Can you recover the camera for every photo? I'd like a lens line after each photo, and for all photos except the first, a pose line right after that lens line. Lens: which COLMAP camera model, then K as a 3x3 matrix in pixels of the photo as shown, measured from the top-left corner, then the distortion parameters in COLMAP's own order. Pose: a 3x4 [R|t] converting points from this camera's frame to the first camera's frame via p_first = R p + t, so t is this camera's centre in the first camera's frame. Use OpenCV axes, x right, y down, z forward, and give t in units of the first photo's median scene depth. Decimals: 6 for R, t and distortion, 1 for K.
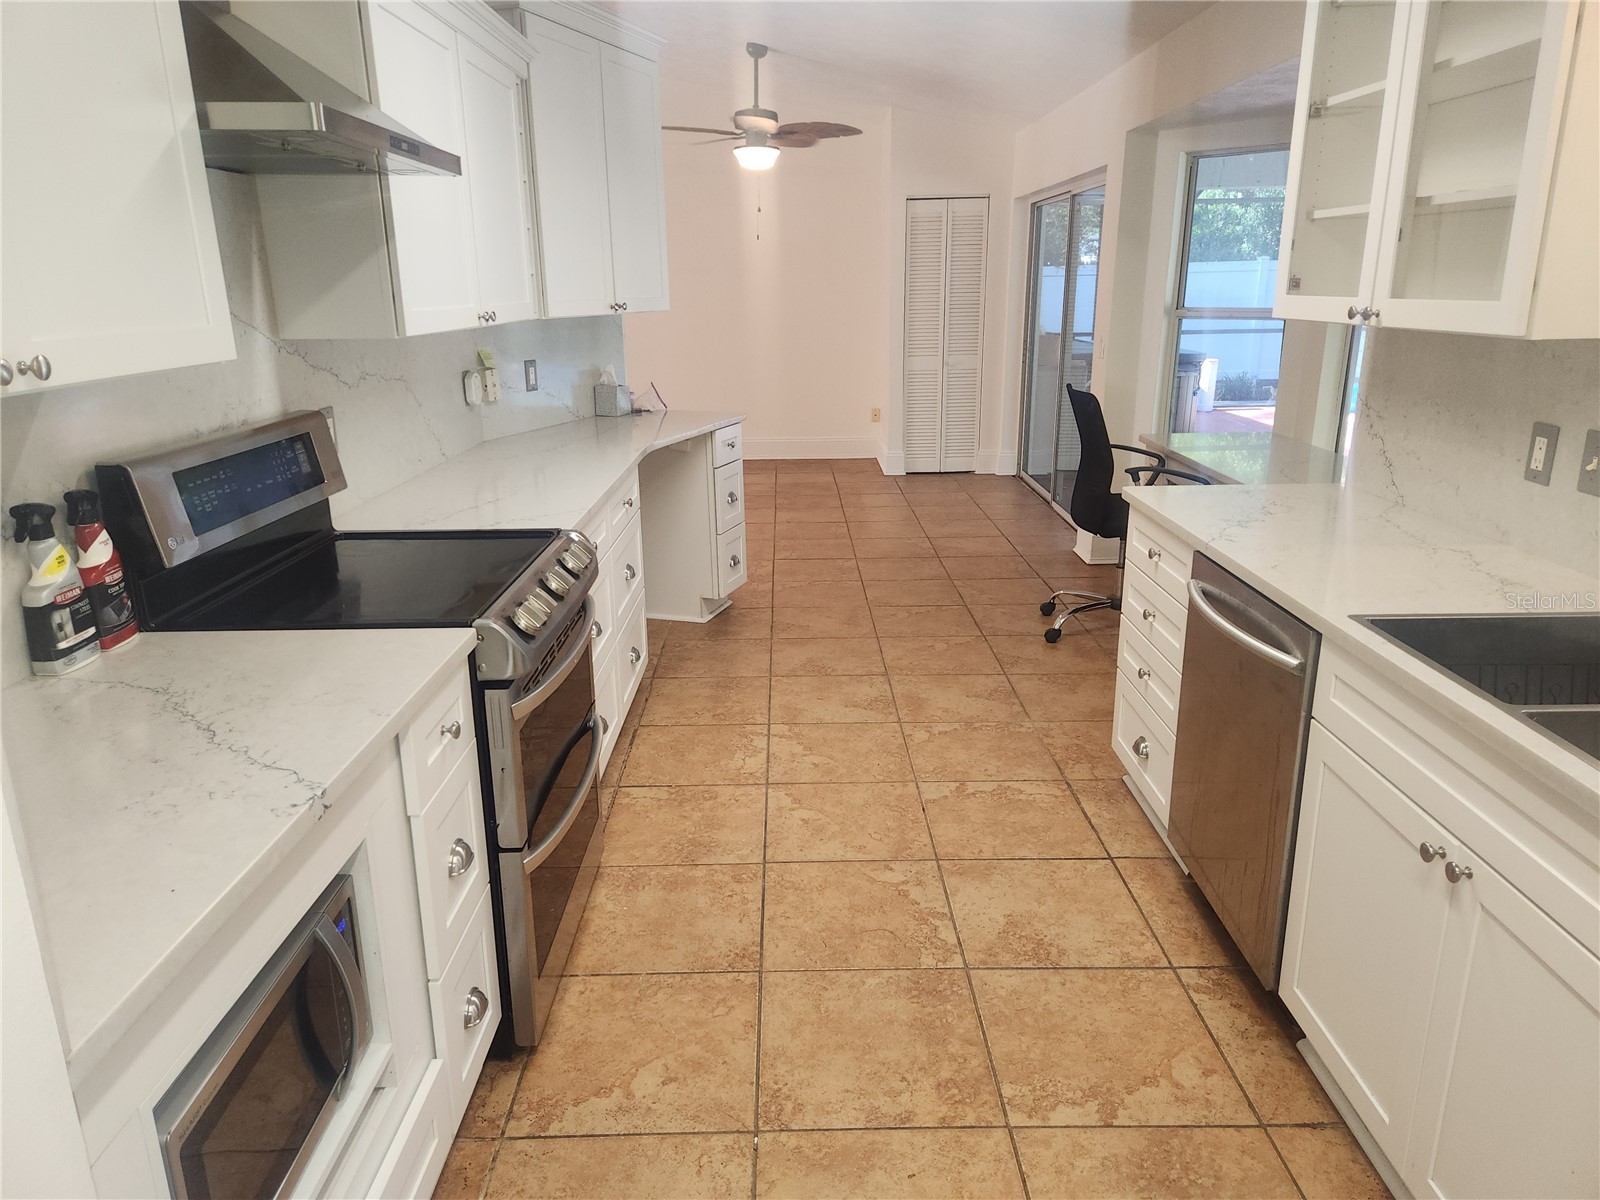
lens RADIAL K [[1091.1, 0, 799.9], [0, 1091.1, 597.8], [0, 0, 1]] dist [-0.006500, -0.005749]
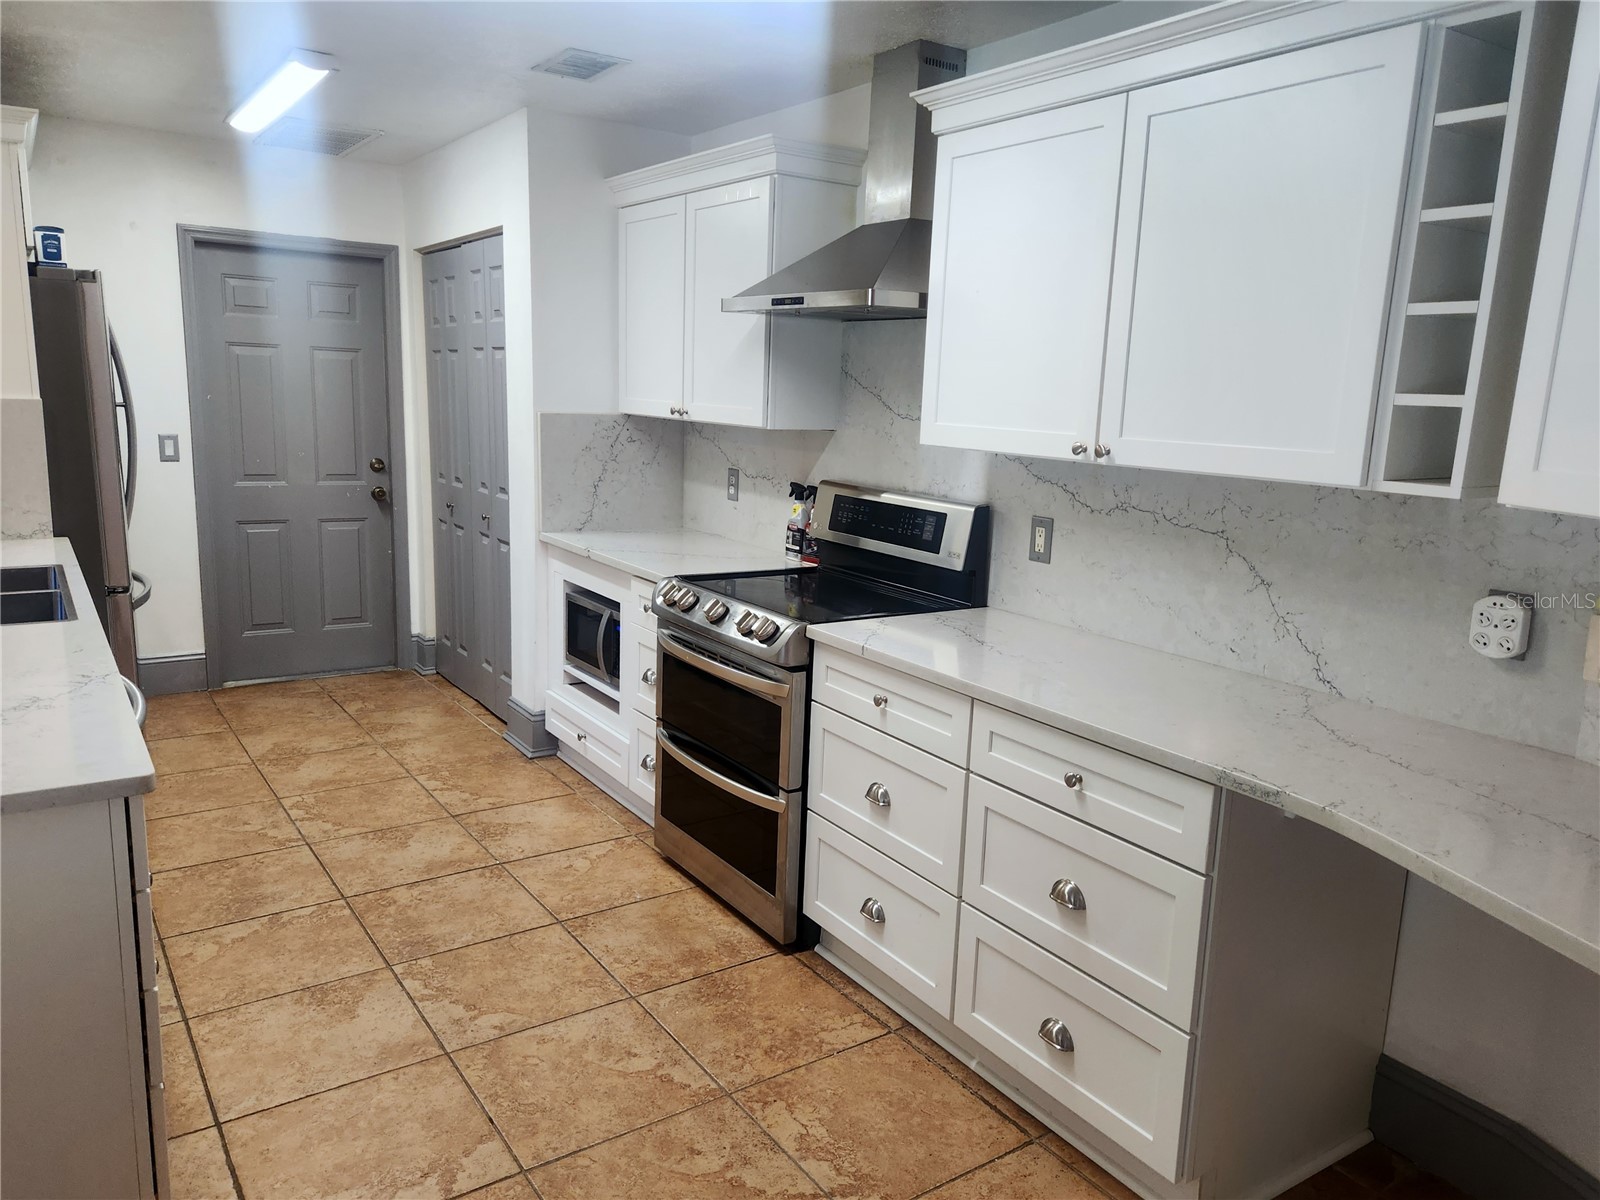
lens RADIAL K [[1091.1, 0, 800.1], [0, 1091.1, 596.0], [0, 0, 1]] dist [-0.006500, -0.005749]
pose [[-0.826311, 0.090990, -0.555815, 0.356818], [-0.185822, 0.887560, 0.421554, -0.511352], [0.531676, 0.451617, -0.716493, 1.684990]]
